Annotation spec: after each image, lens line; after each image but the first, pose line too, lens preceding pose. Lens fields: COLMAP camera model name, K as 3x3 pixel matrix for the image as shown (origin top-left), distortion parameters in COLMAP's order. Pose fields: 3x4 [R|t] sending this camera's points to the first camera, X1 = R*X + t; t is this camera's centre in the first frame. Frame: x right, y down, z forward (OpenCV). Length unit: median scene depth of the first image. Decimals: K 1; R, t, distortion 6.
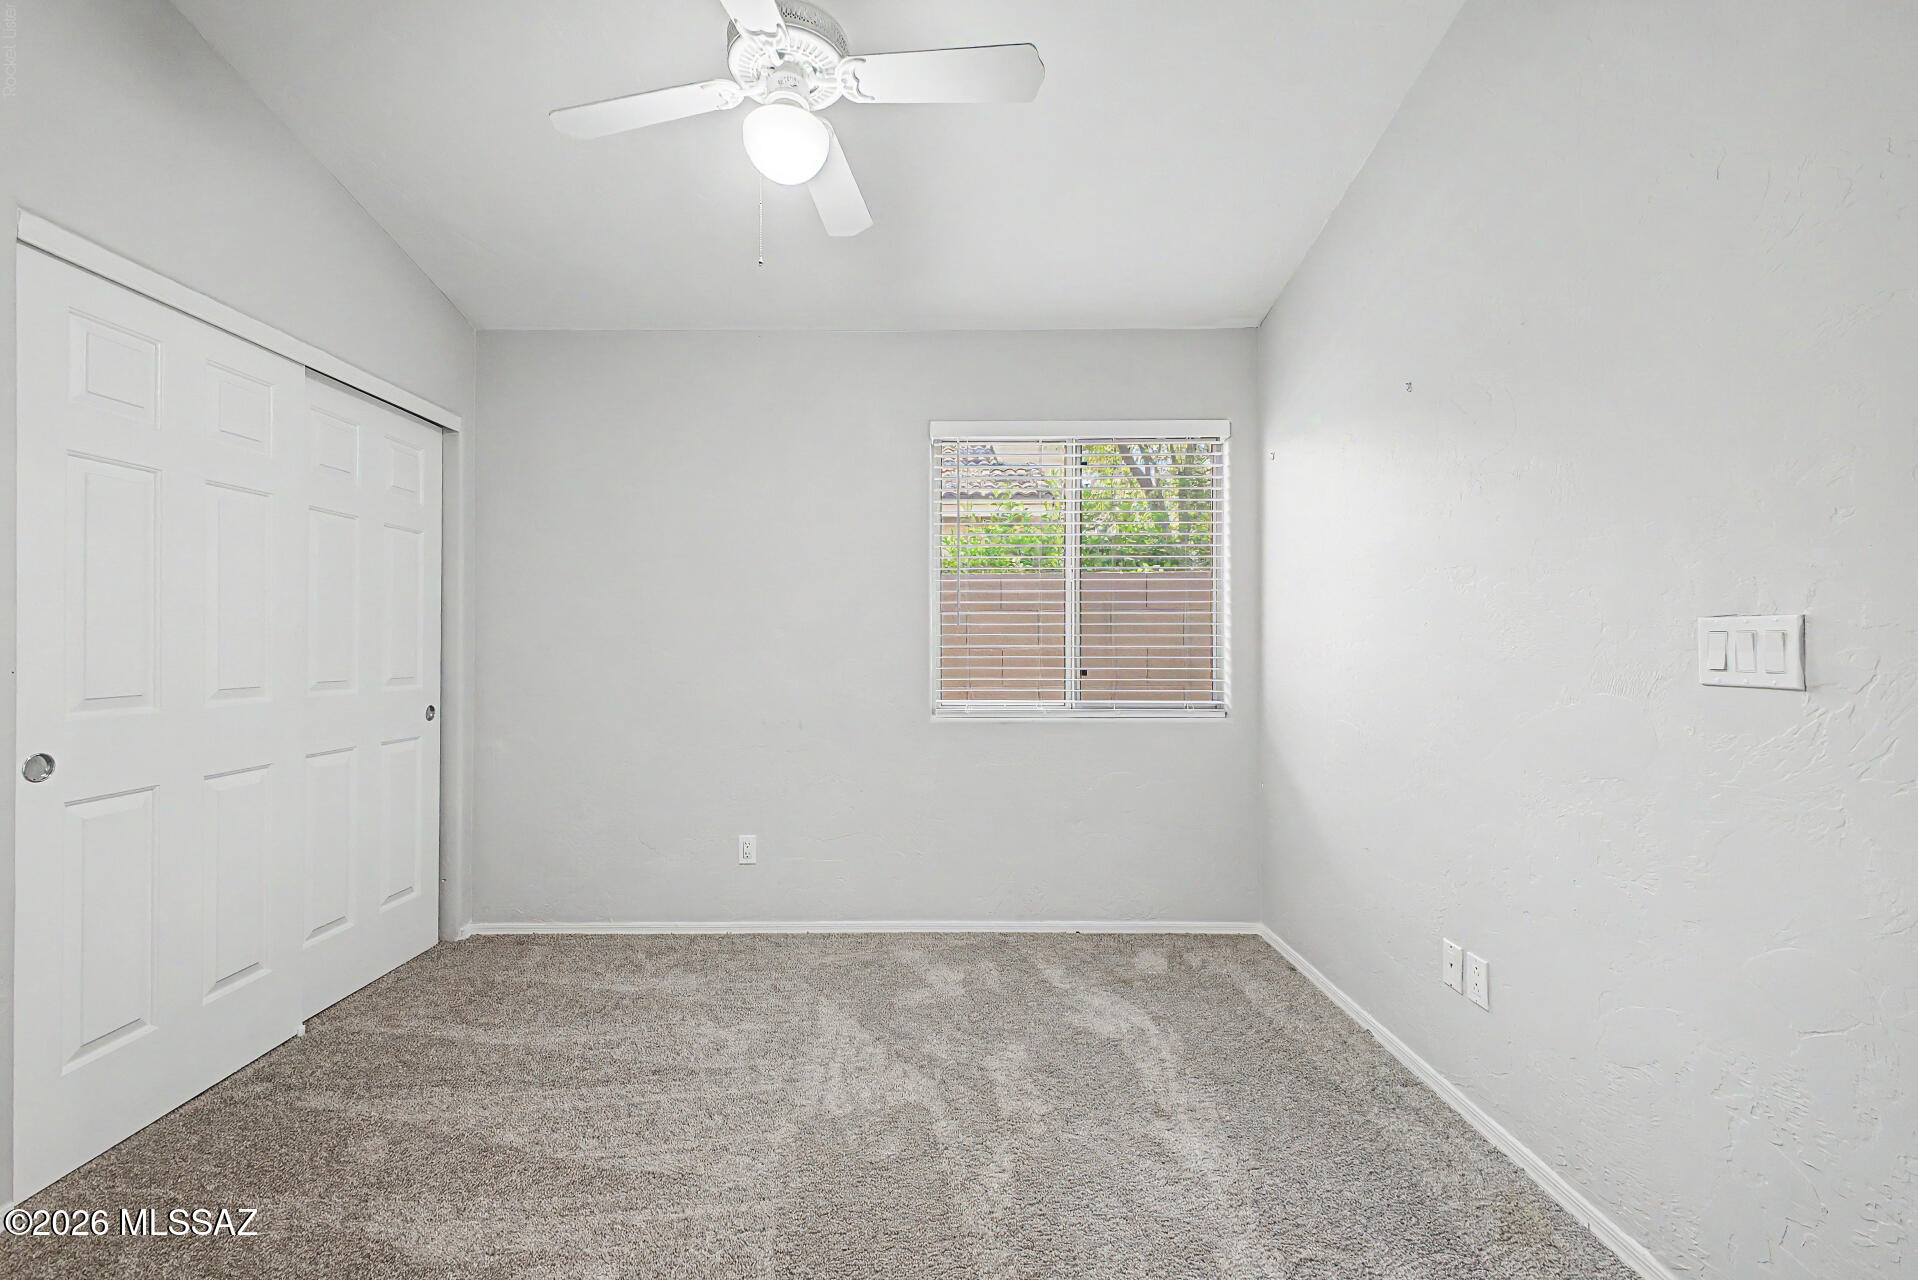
lens RADIAL K [[810.6, 0, 949.7], [0, 810.6, 631.3], [0, 0, 1]] dist [0.008954, -0.001230]
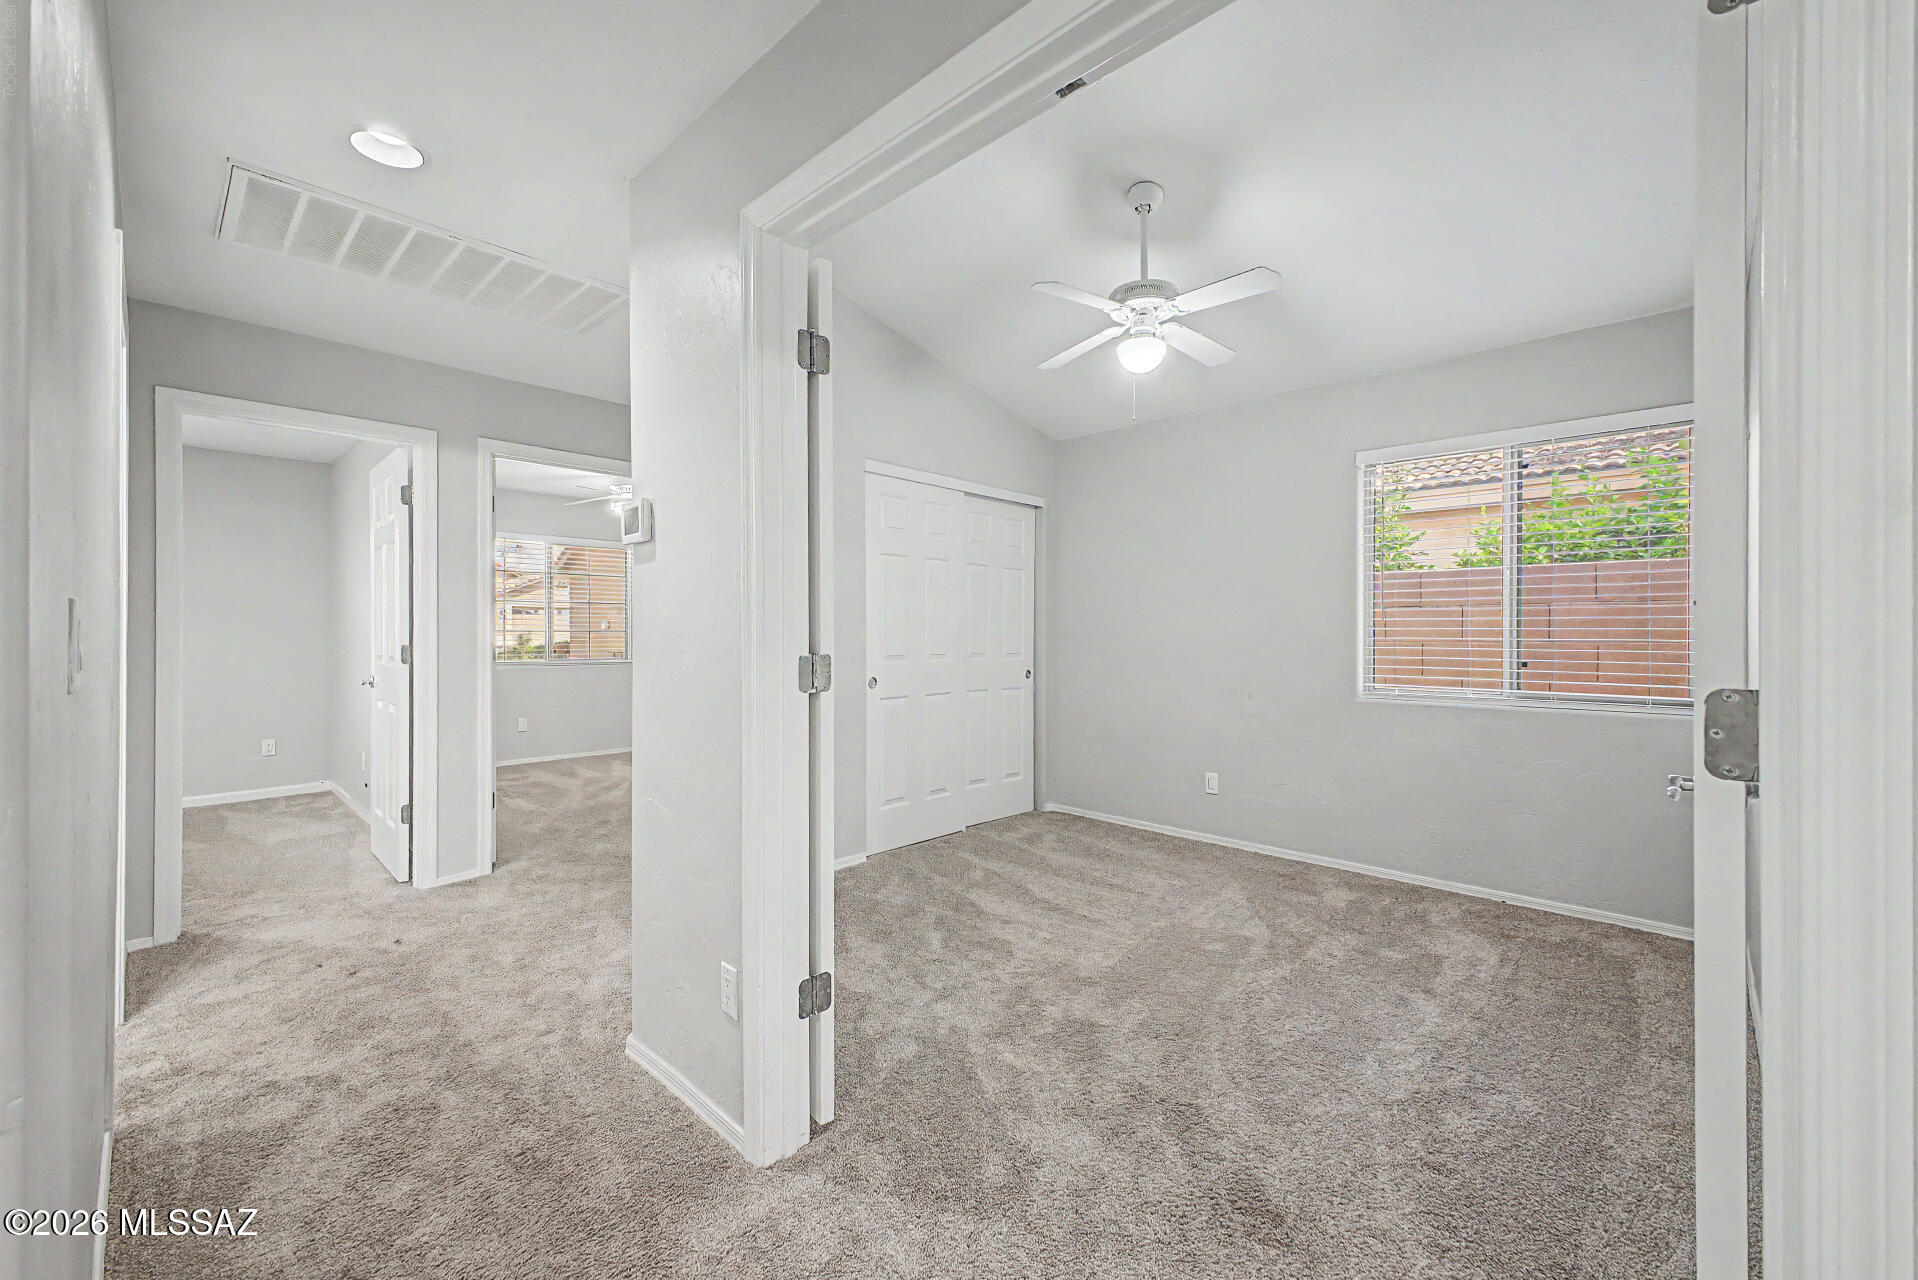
lens RADIAL K [[760.3, 0, 951.7], [0, 760.3, 635.4], [0, 0, 1]] dist [0.021361, -0.005921]
pose [[0.722907, 0.005367, -0.690924, 0.399903], [0.004812, 0.999906, 0.012801, -0.004124], [0.690929, -0.012579, 0.722814, -0.305566]]
